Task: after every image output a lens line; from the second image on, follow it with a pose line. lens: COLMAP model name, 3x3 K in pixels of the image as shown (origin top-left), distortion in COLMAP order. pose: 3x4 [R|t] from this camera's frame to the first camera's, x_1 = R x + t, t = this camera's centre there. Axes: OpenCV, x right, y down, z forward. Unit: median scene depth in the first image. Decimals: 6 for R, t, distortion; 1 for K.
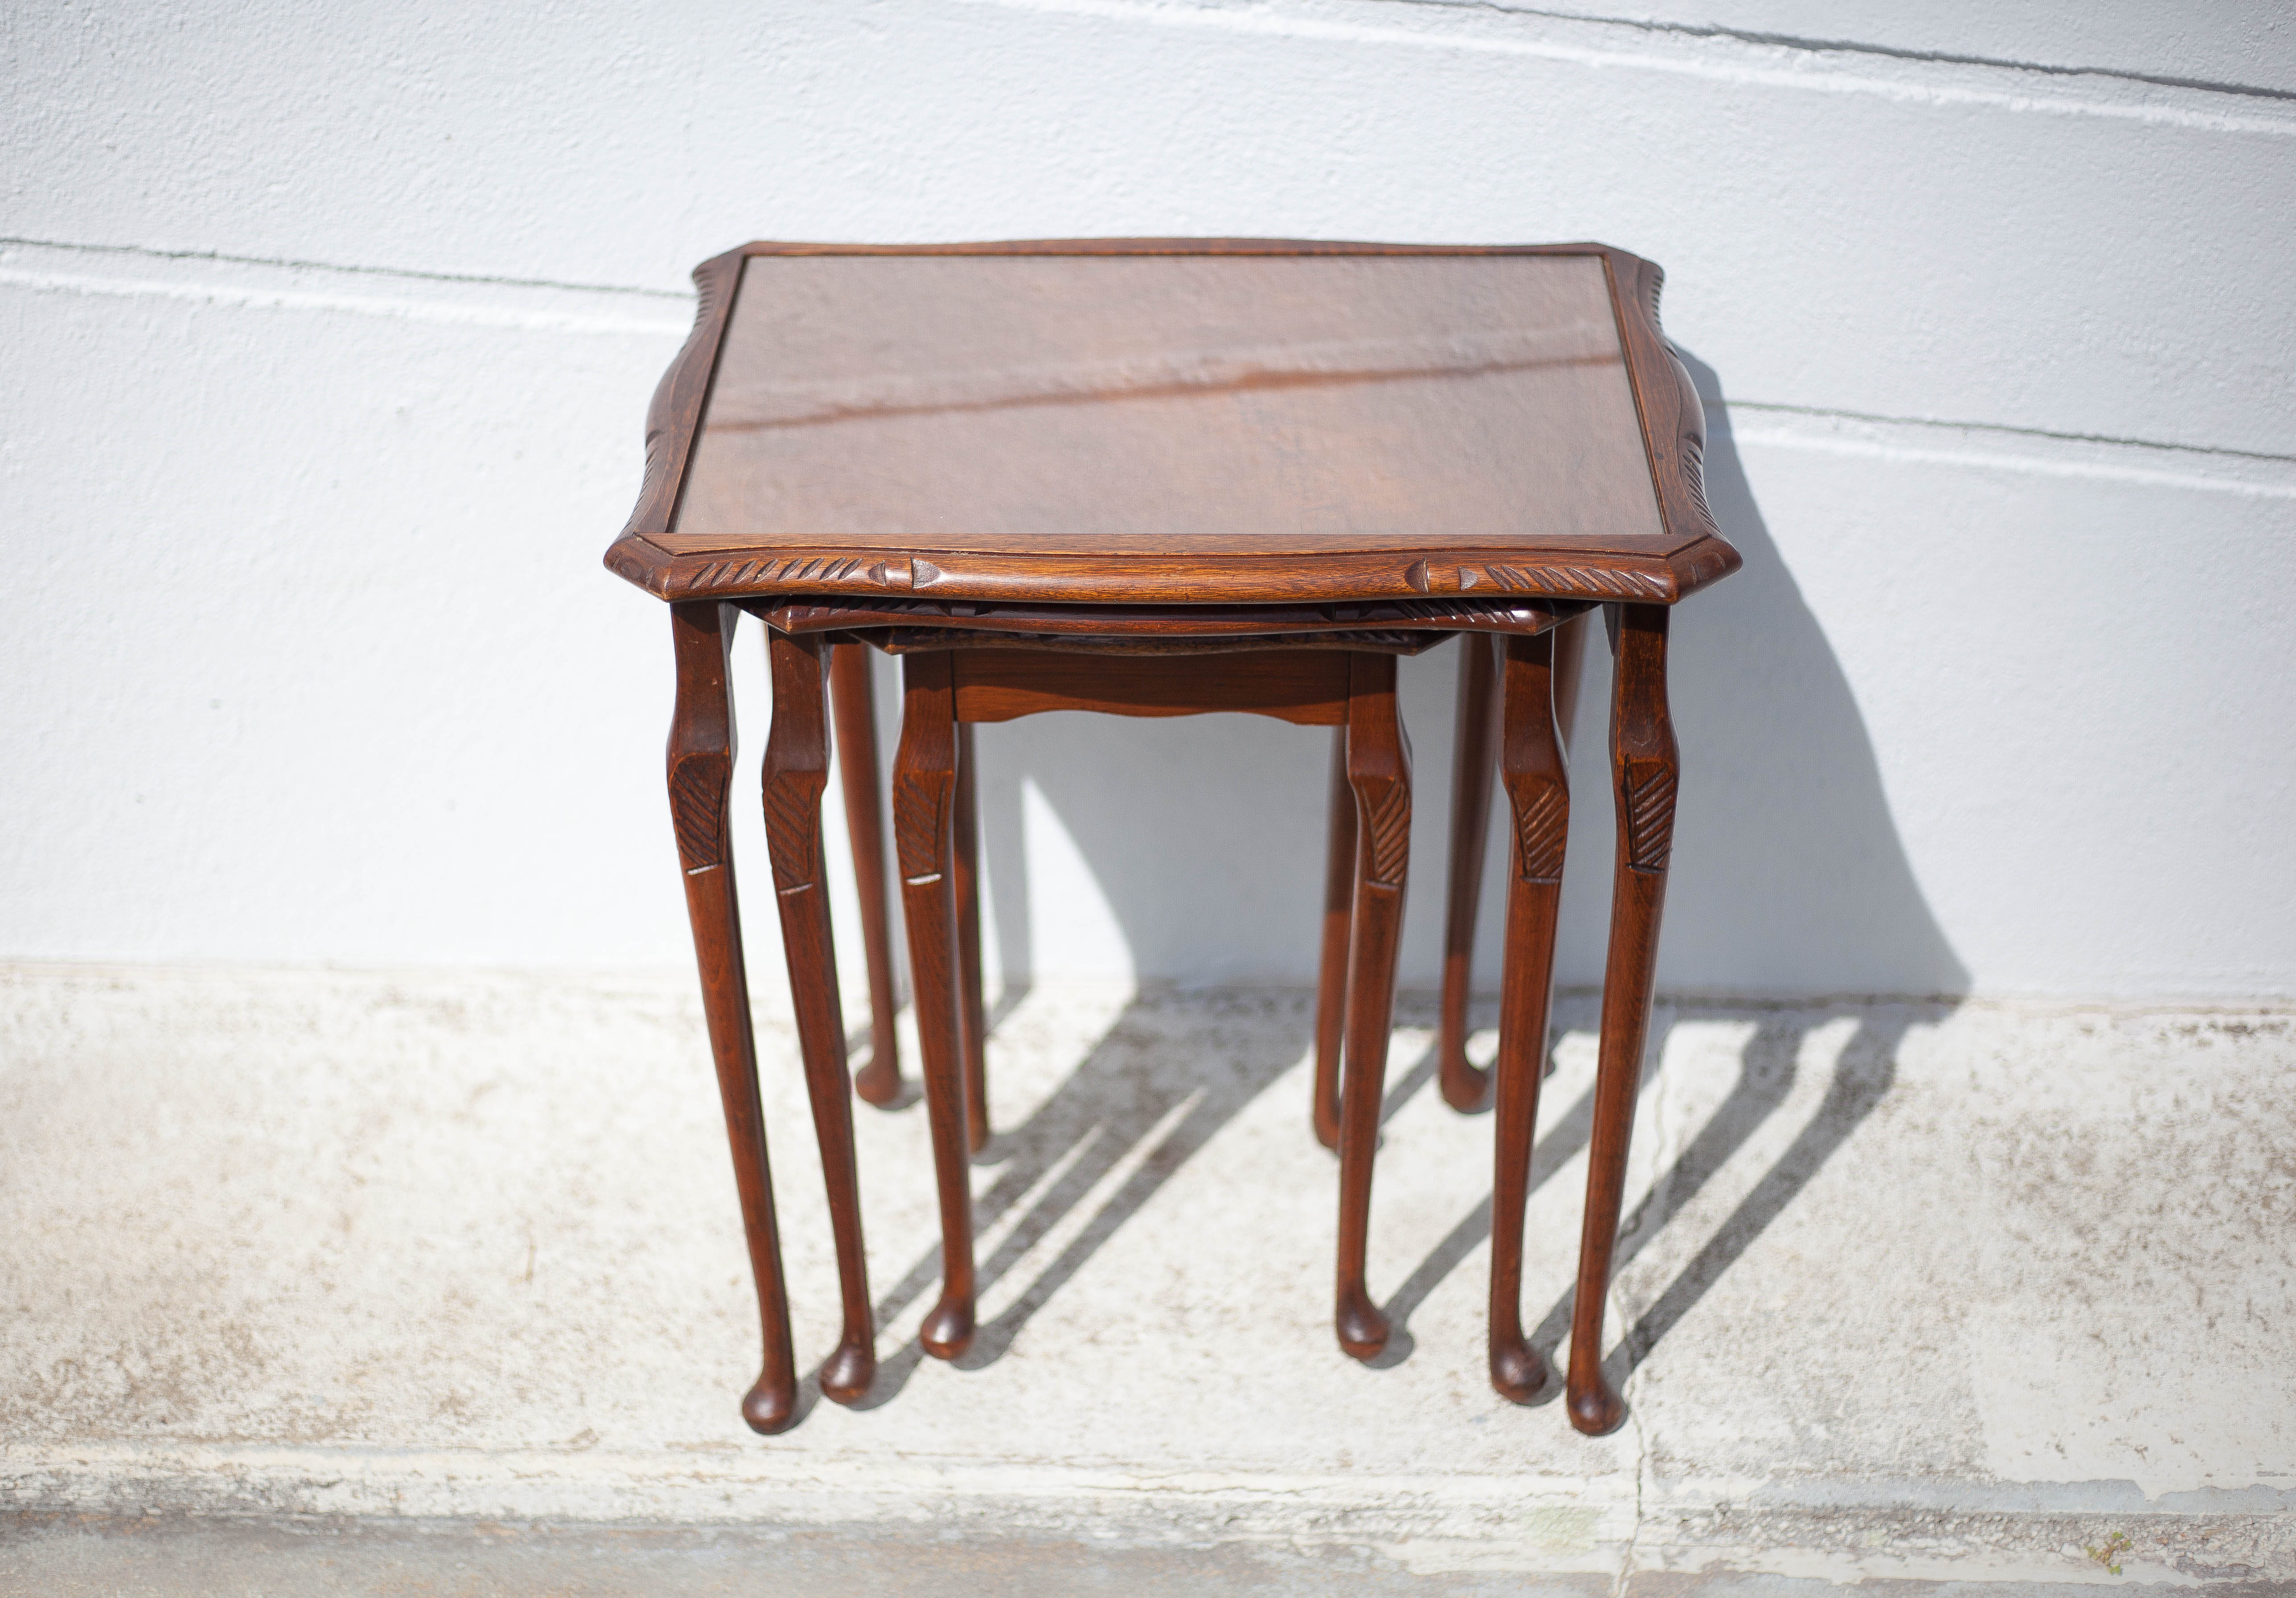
lens RADIAL K [[3677.8, 0, 1100.4], [0, 3677.8, 798.2], [0, 0, 1]] dist [-0.107568, -0.069448]
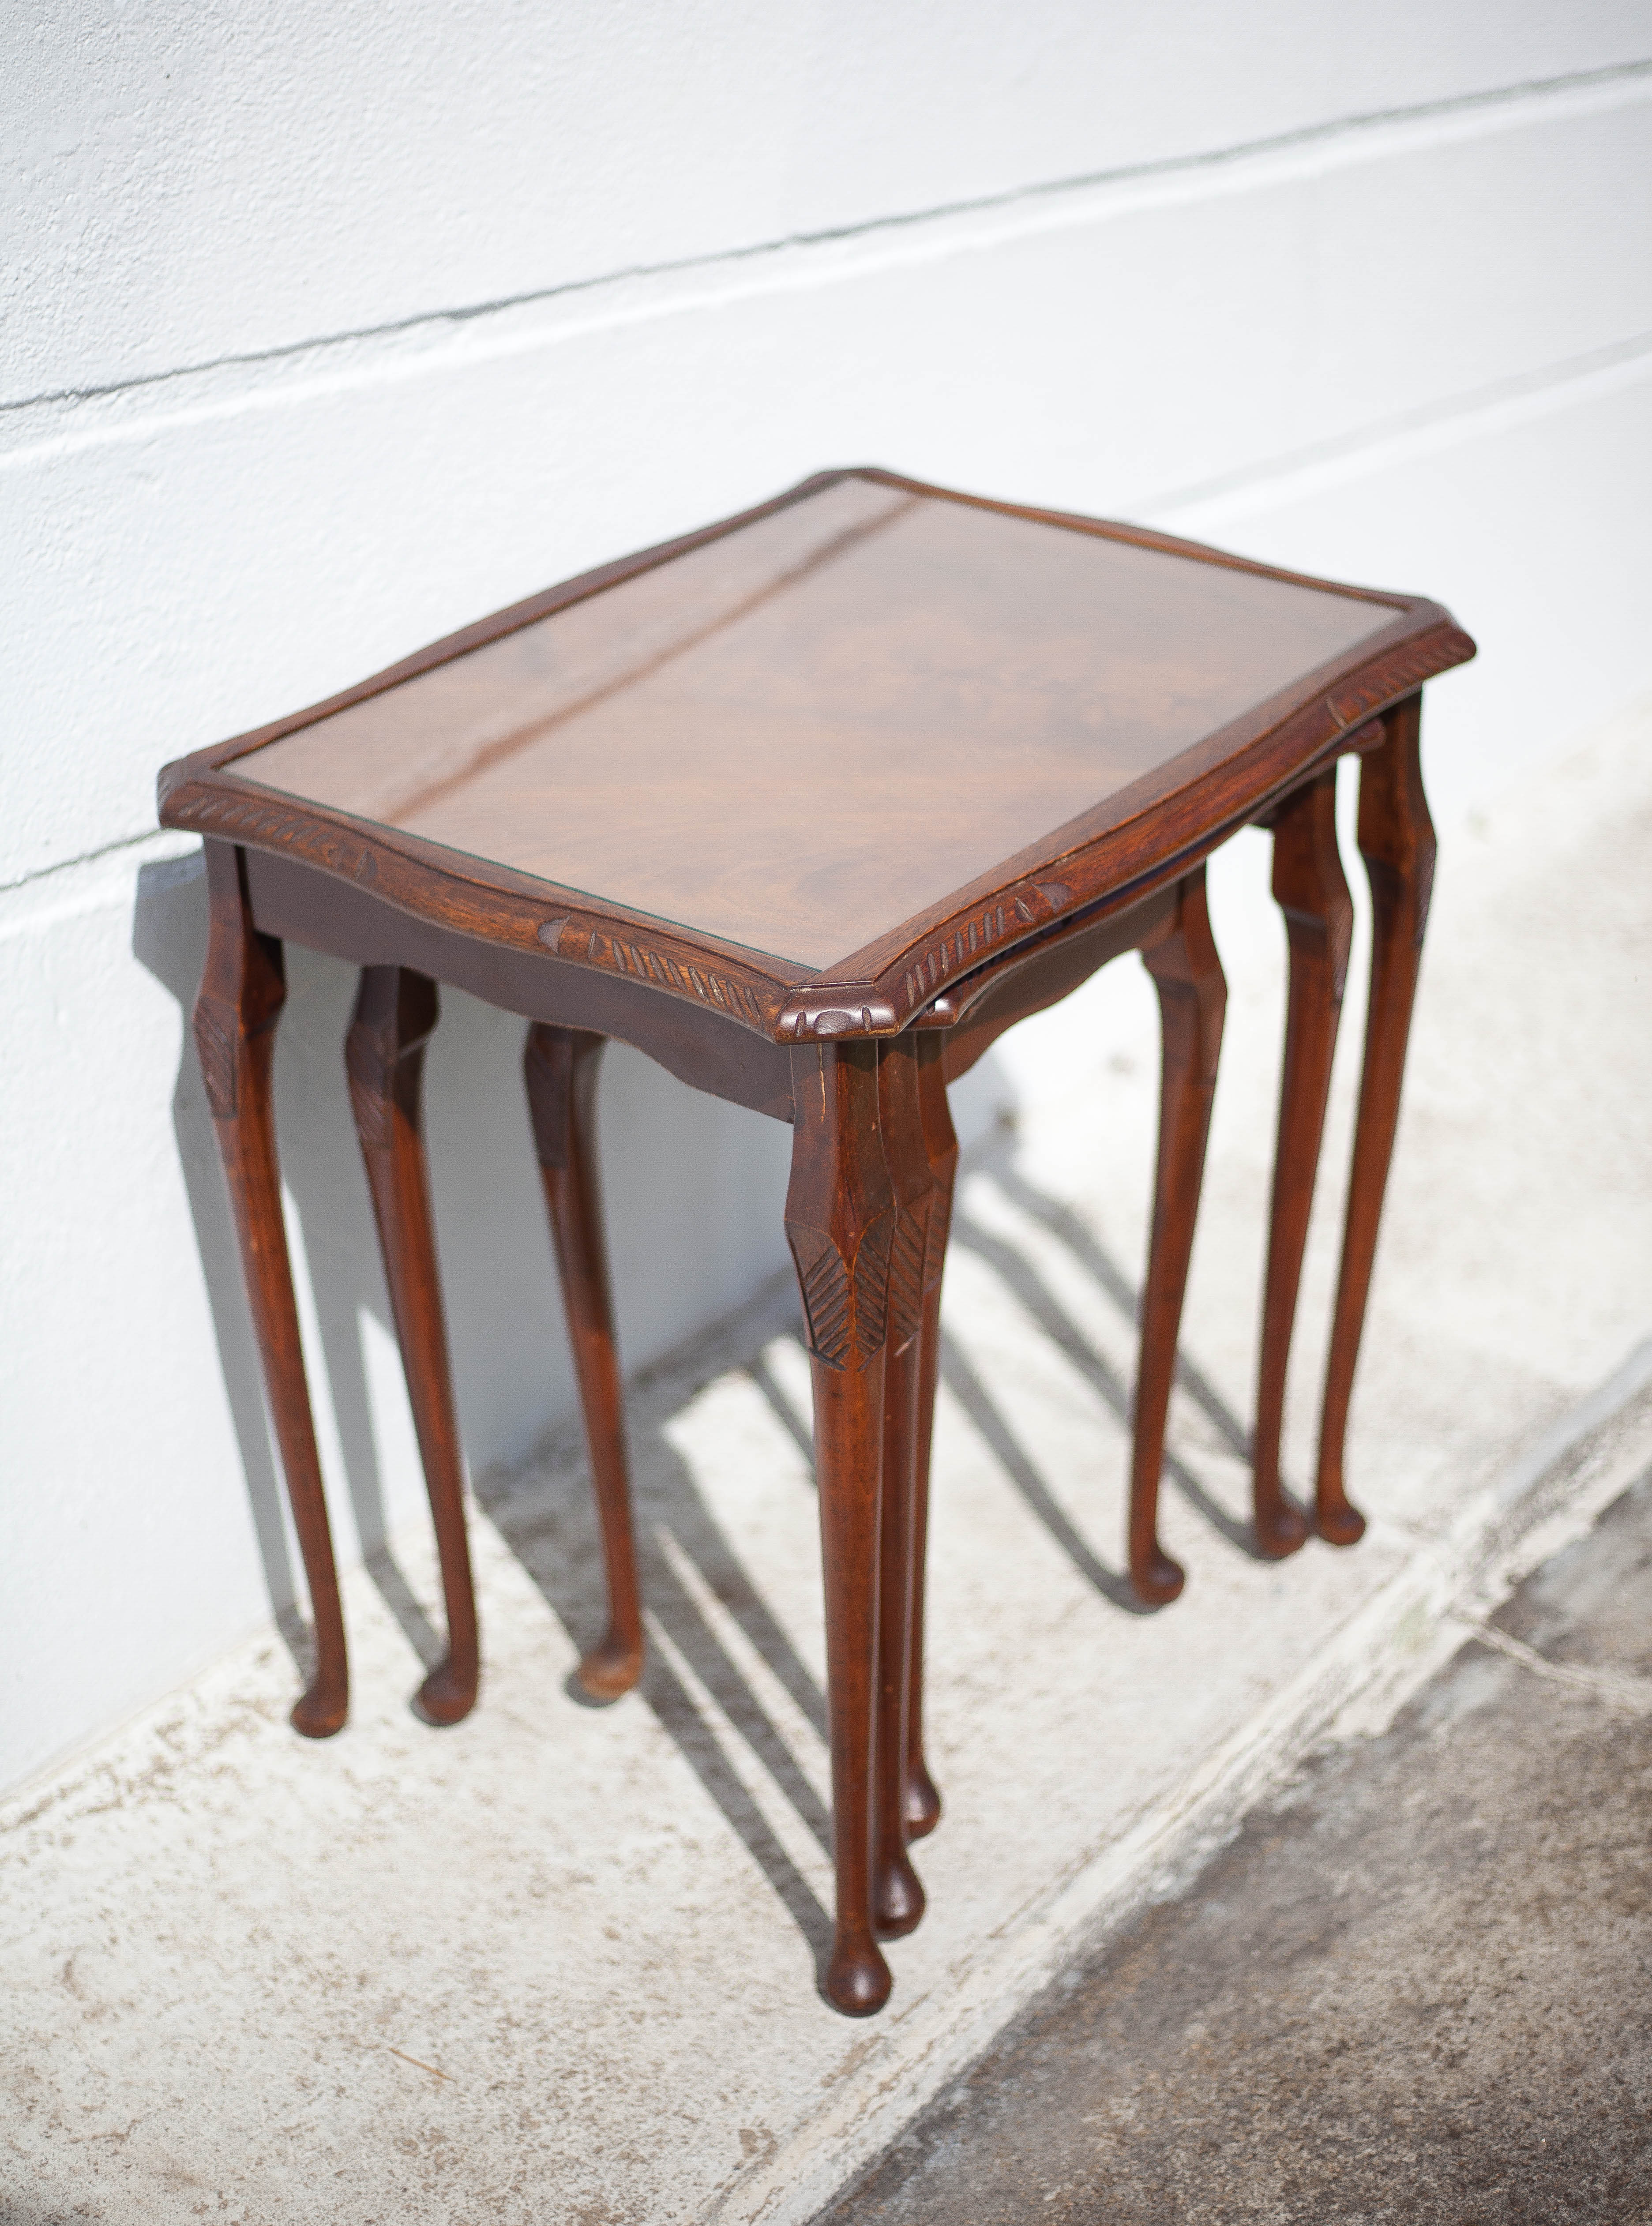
lens RADIAL K [[3651.8, 0, 827.1], [0, 3651.8, 1074.1], [0, 0, 1]] dist [-0.117574, -0.054064]
pose [[0.580260, -0.386365, 0.716952, -0.616034], [0.425684, 0.894371, 0.137451, -0.141411], [-0.694328, 0.225438, 0.683437, 0.382104]]
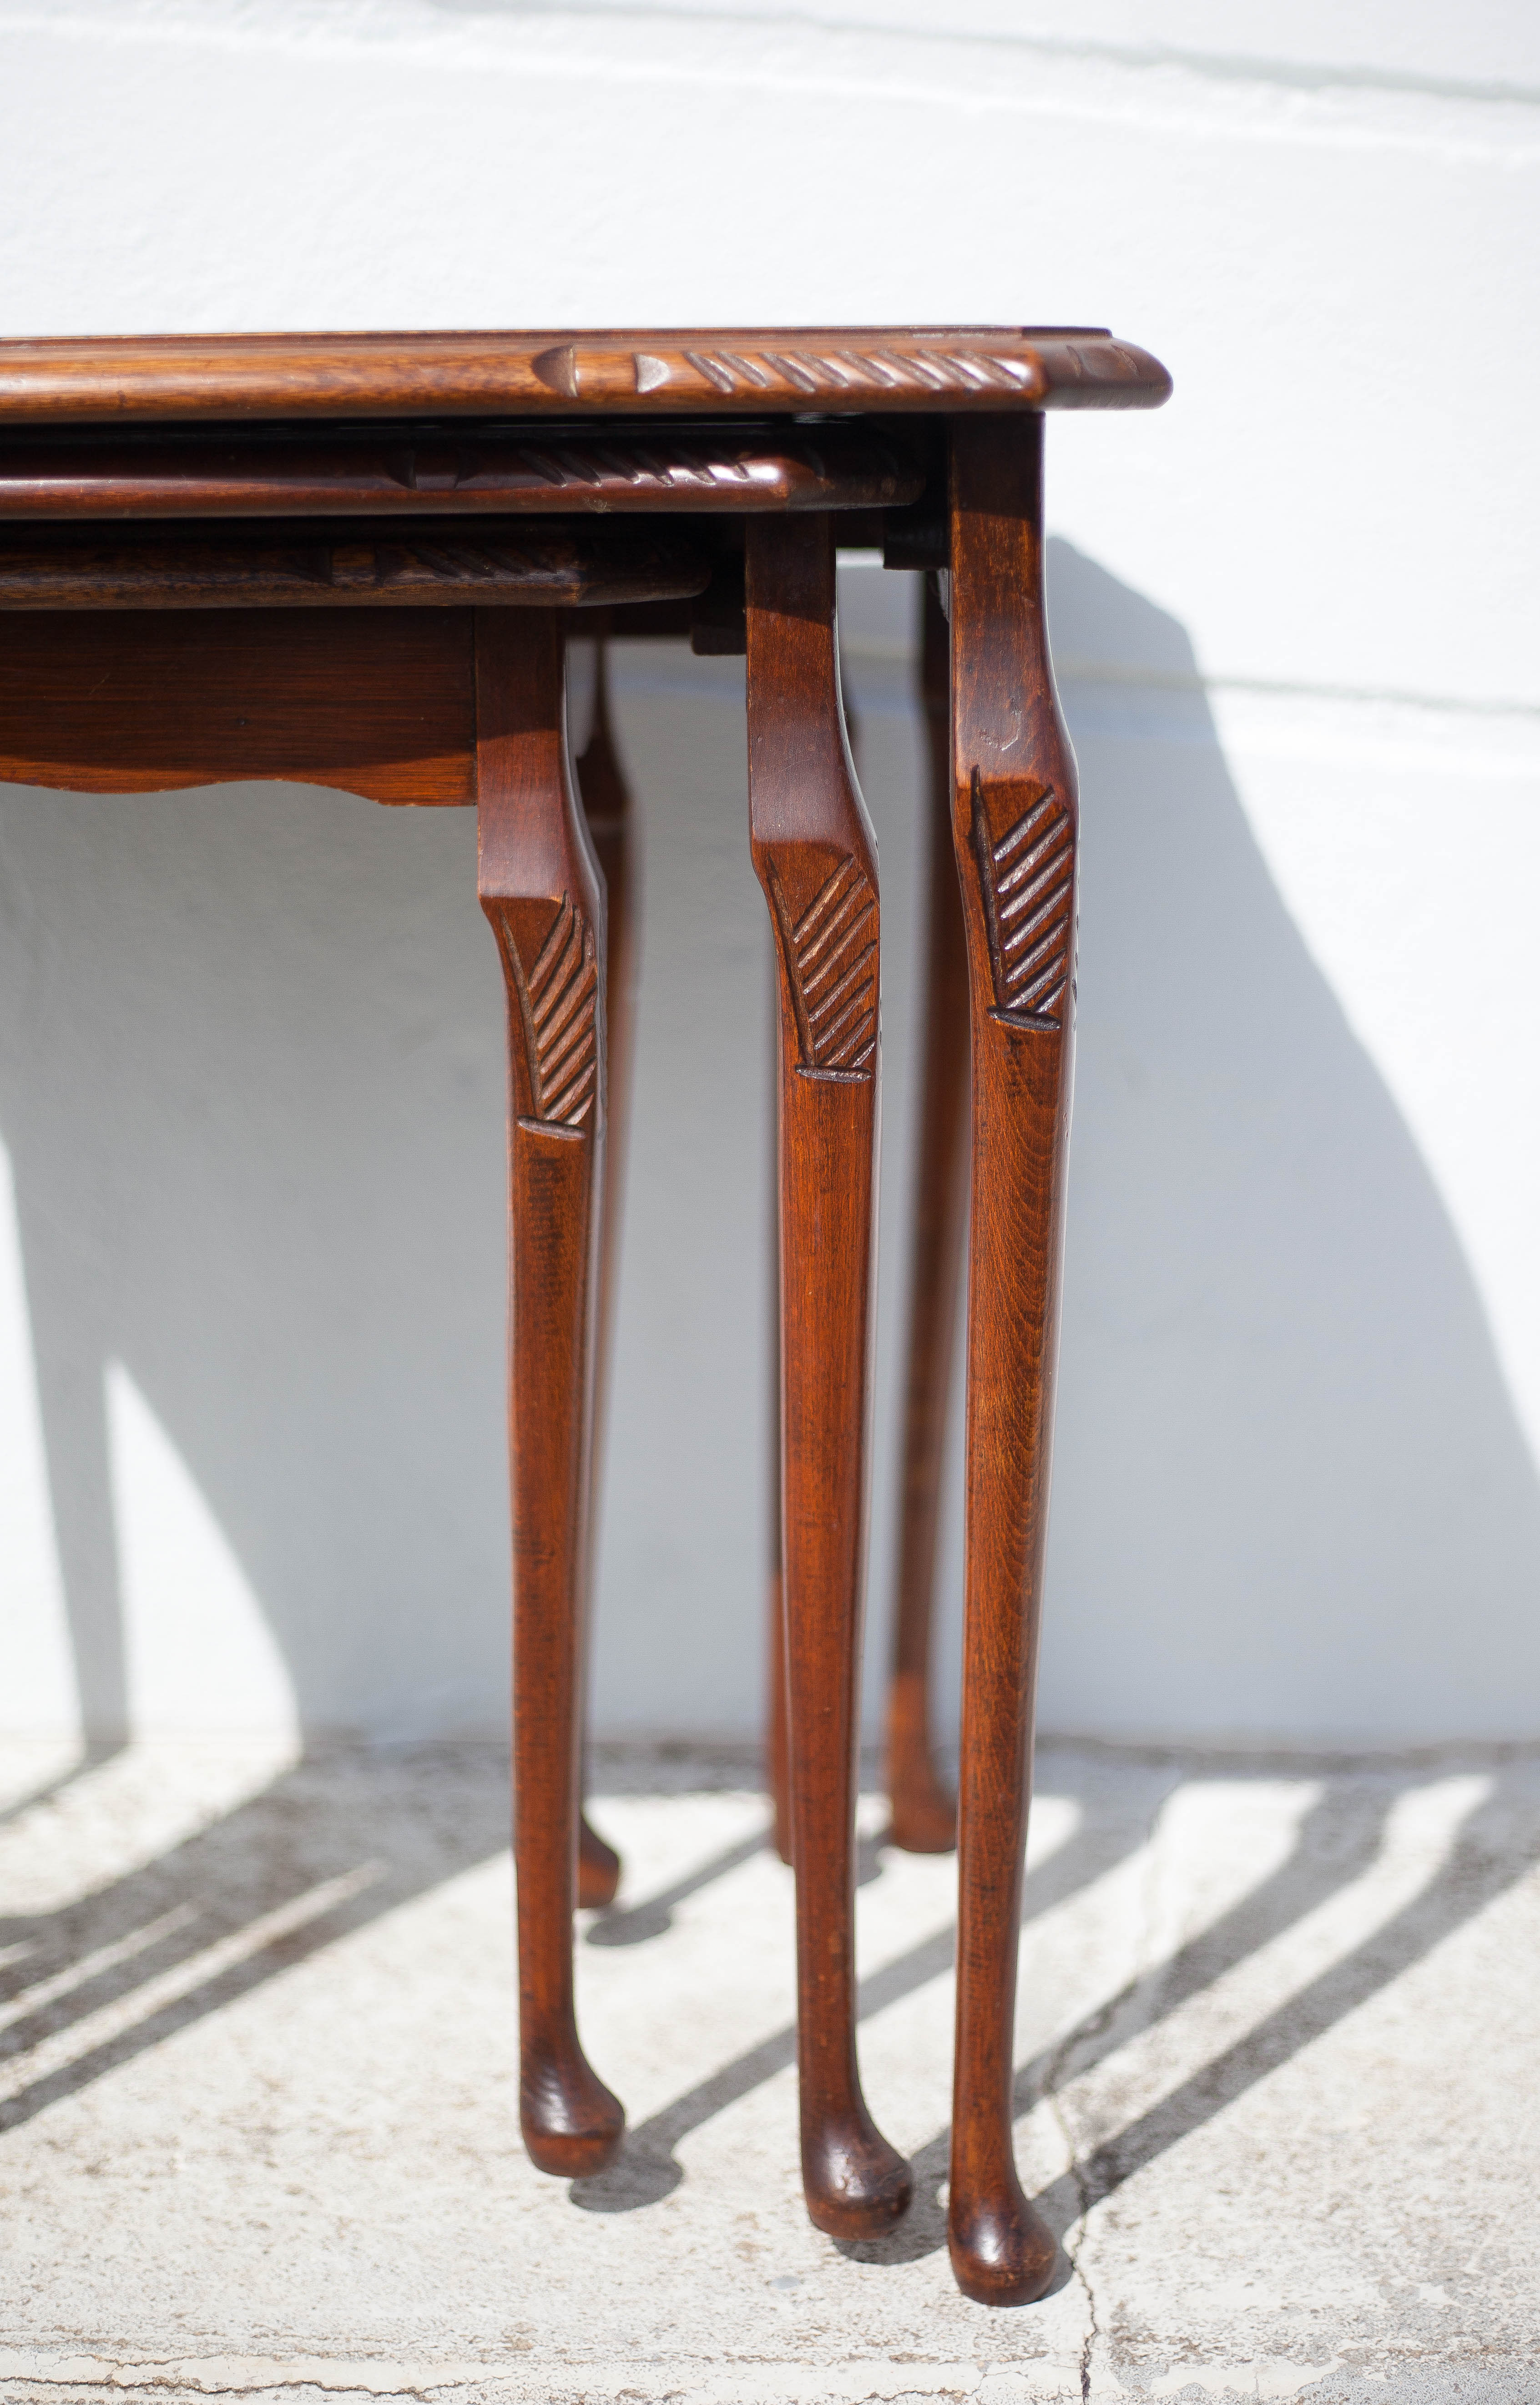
lens RADIAL K [[3852.6, 0, 770.0], [0, 3852.6, 1202.5], [0, 0, 1]] dist [-0.153750, 0.088430]
pose [[0.999935, 0.002988, 0.010959, 0.094505], [0.000592, 0.949771, -0.312946, 0.193358], [-0.011344, 0.312933, 0.949708, 0.432024]]
